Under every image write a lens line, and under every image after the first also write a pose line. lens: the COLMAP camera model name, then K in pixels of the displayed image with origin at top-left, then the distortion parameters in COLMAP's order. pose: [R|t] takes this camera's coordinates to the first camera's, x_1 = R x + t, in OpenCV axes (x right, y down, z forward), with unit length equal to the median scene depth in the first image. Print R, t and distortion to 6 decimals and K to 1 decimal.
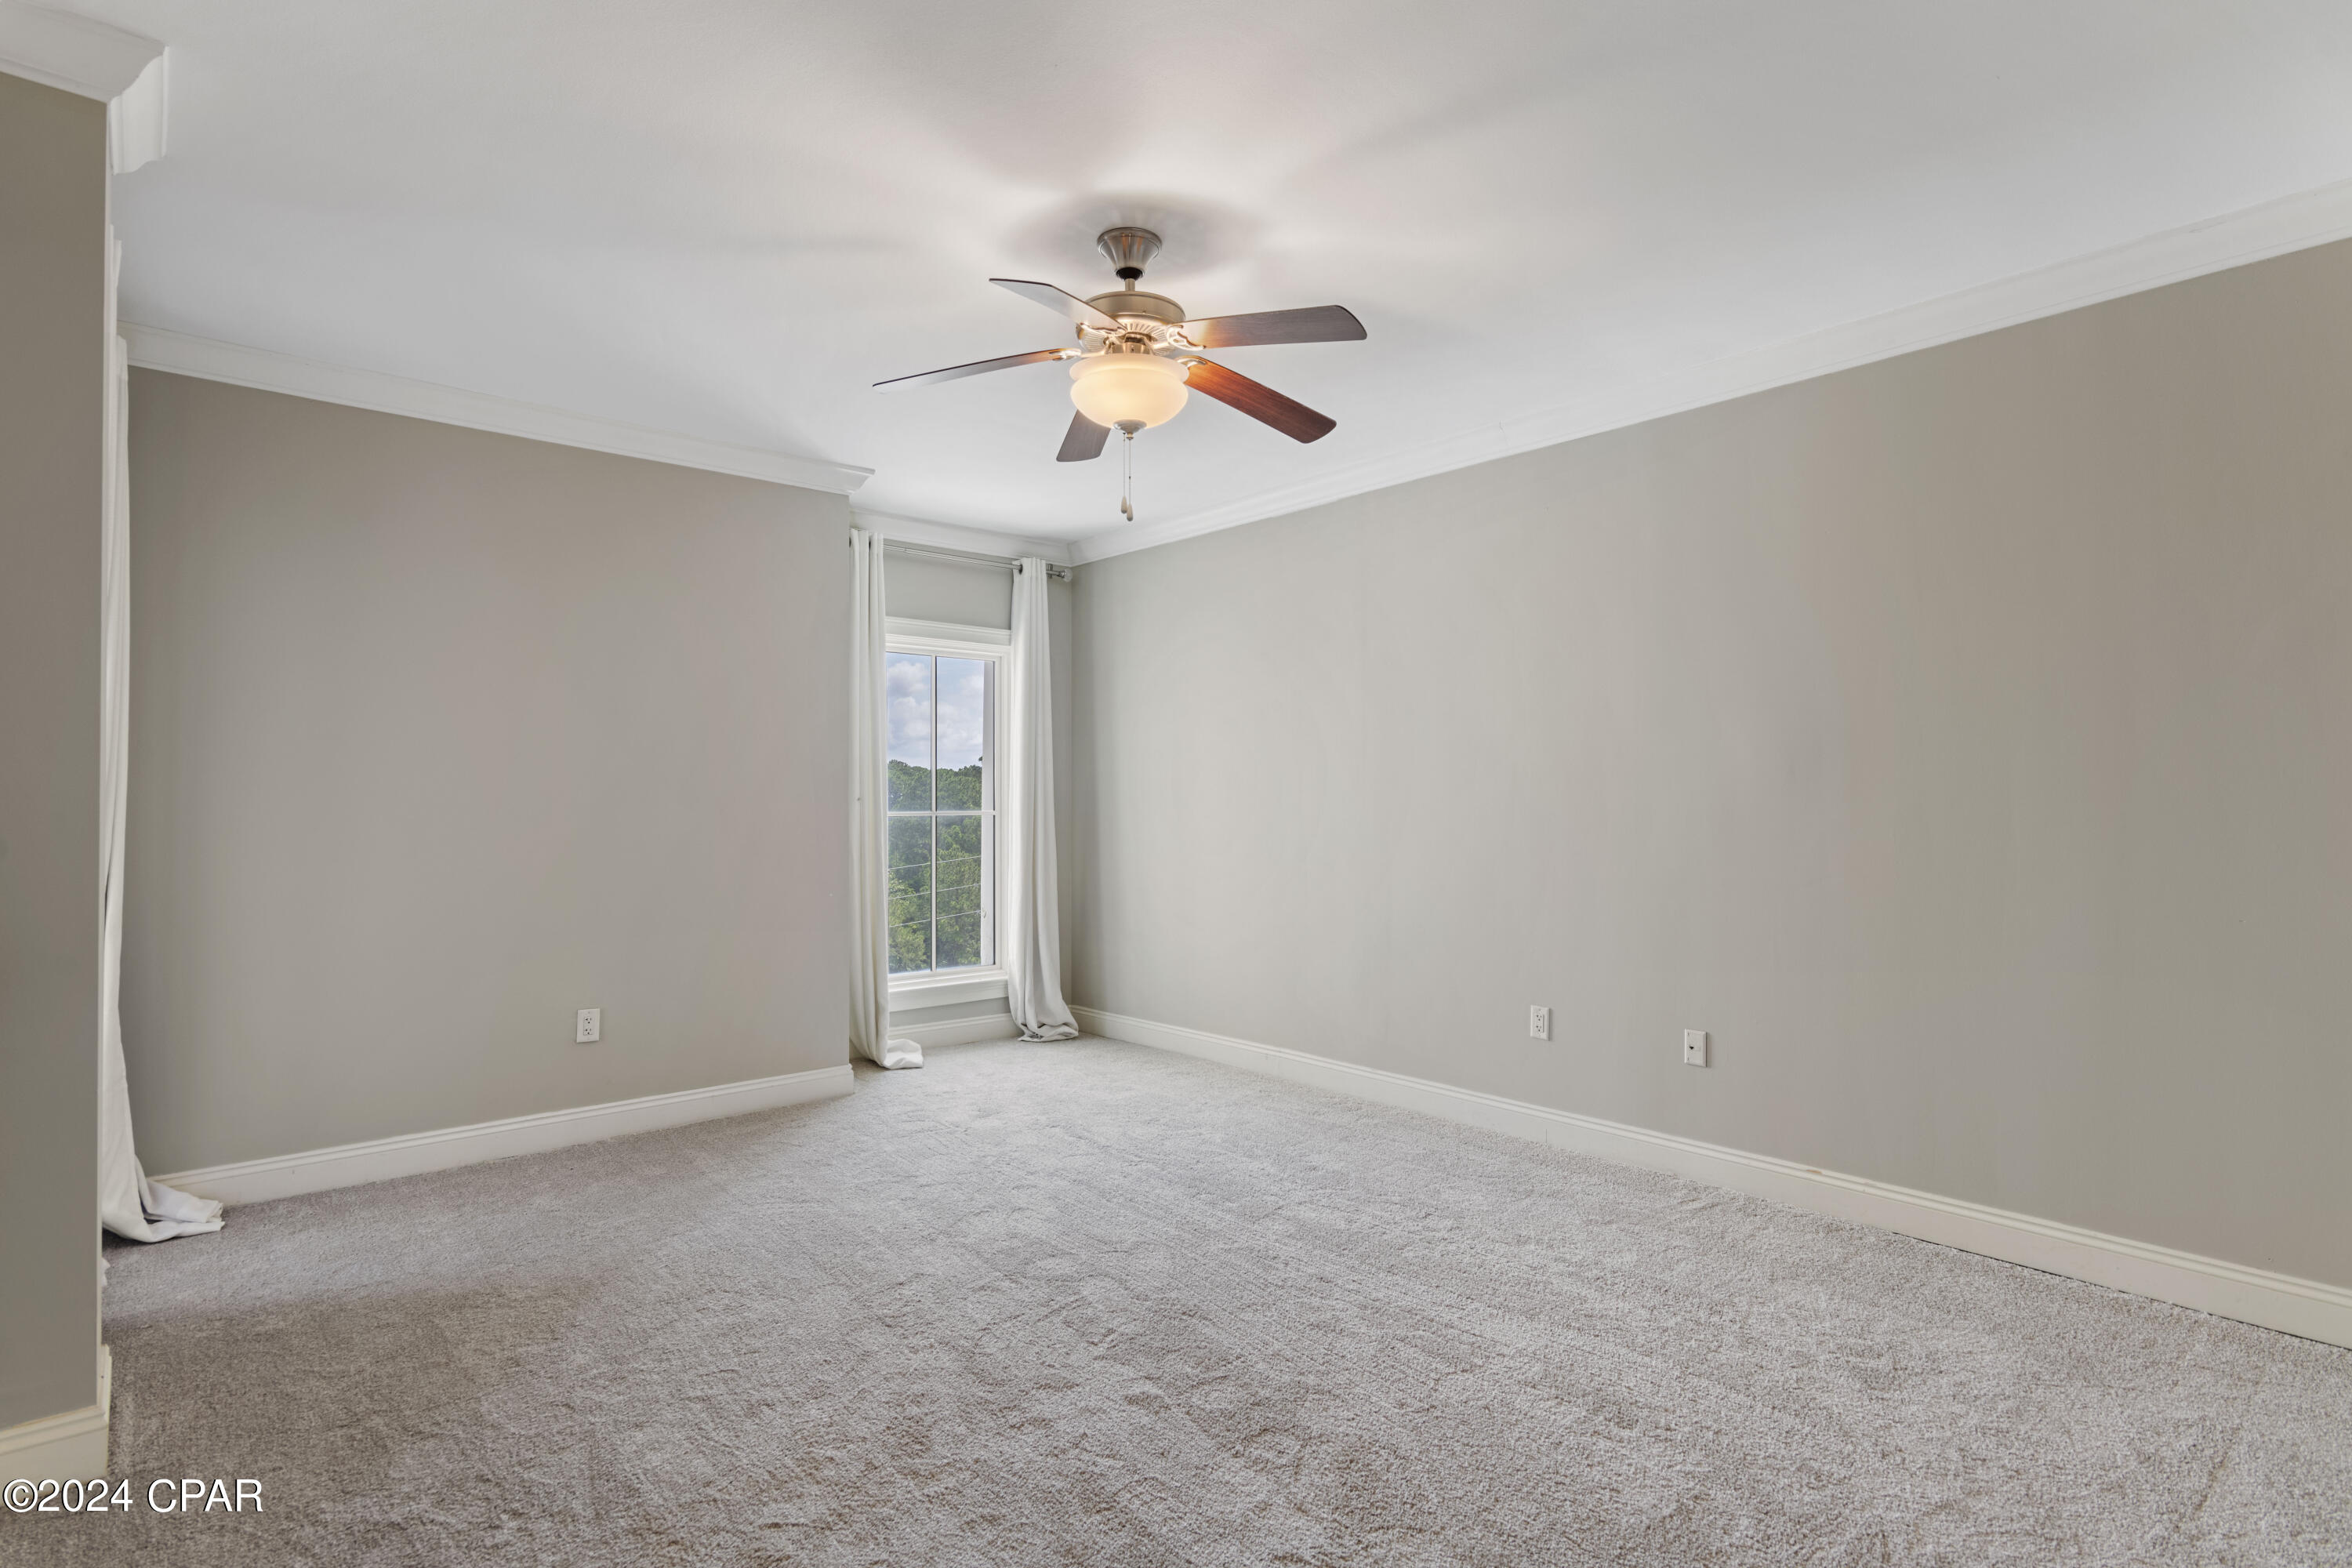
lens RADIAL K [[1154.6, 0, 1192.9], [0, 1154.6, 791.9], [0, 0, 1]] dist [0.005315, 0.000901]
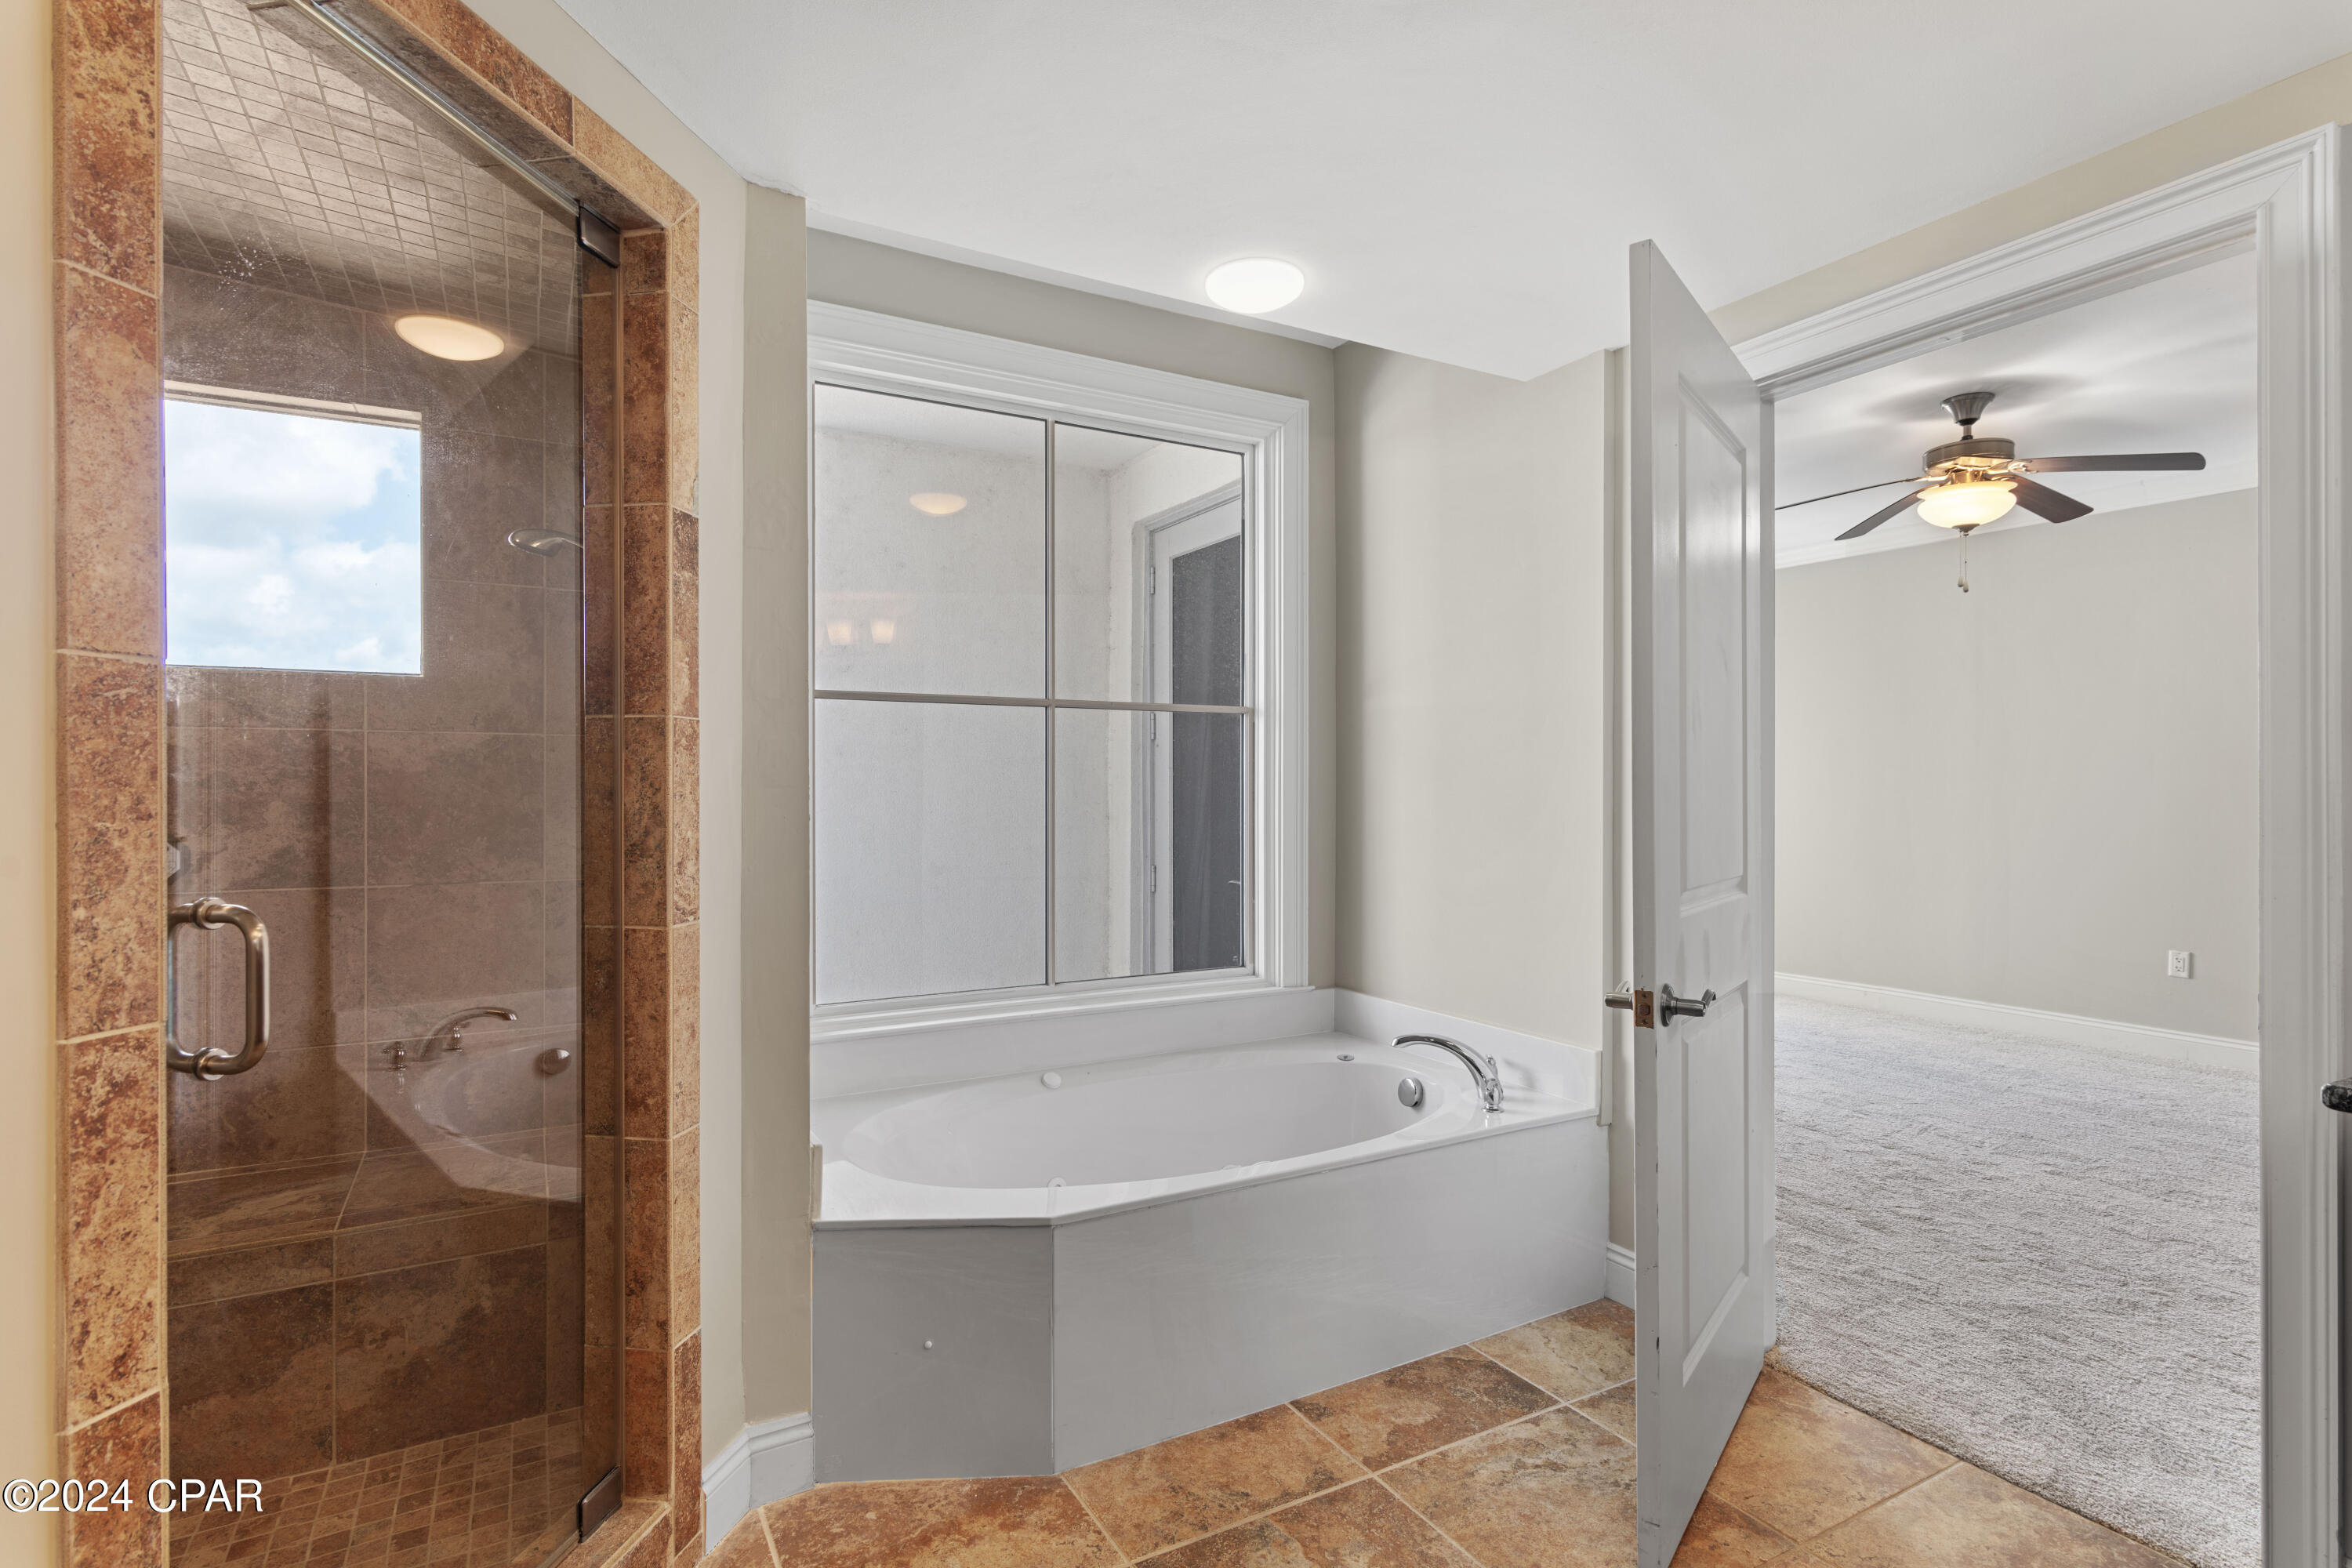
lens RADIAL K [[1154.6, 0, 1170.5], [0, 1154.6, 788.9], [0, 0, 1]] dist [0.005315, 0.000901]
pose [[0.980991, -0.001067, -0.194048, -0.756039], [0.003512, 0.999919, 0.012260, -0.010720], [0.194019, -0.012708, 0.980915, -0.622958]]
